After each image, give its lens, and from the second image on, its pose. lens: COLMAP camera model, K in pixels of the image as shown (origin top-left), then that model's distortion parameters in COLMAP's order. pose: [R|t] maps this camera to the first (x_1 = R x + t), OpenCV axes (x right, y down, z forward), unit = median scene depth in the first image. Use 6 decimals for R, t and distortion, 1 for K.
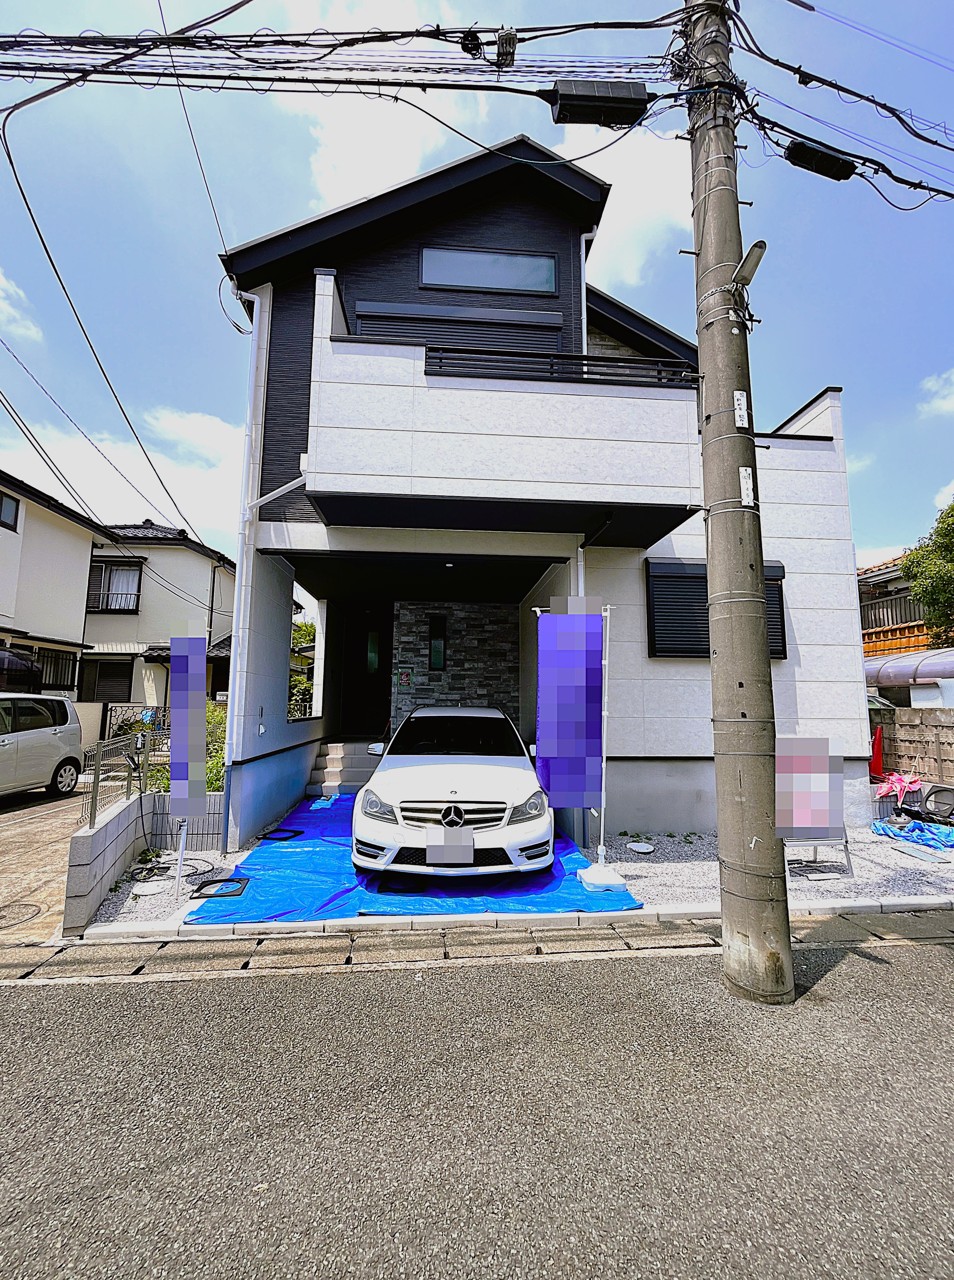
lens RADIAL K [[512.0, 0, 476.3], [0, 512.0, 641.5], [0, 0, 1]] dist [-0.003178, -0.000234]
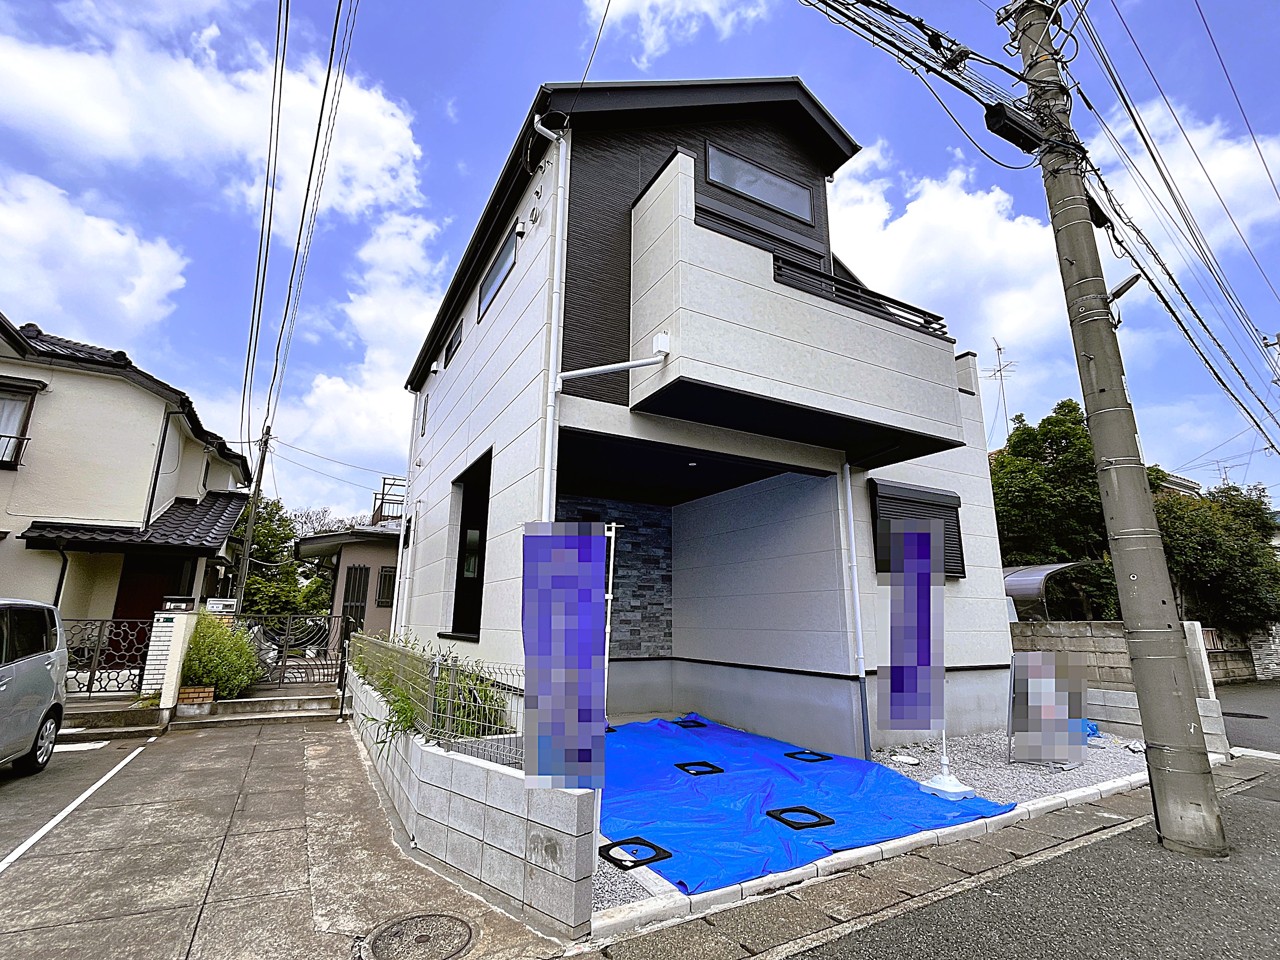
lens RADIAL K [[594.1, 0, 635.4], [0, 594.1, 478.7], [0, 0, 1]] dist [-0.000428, -0.001507]
pose [[0.912675, 0.096123, 0.397221, -0.620785], [-0.052519, 0.991474, -0.119255, 0.011386], [-0.405297, 0.087980, 0.909942, 0.072130]]
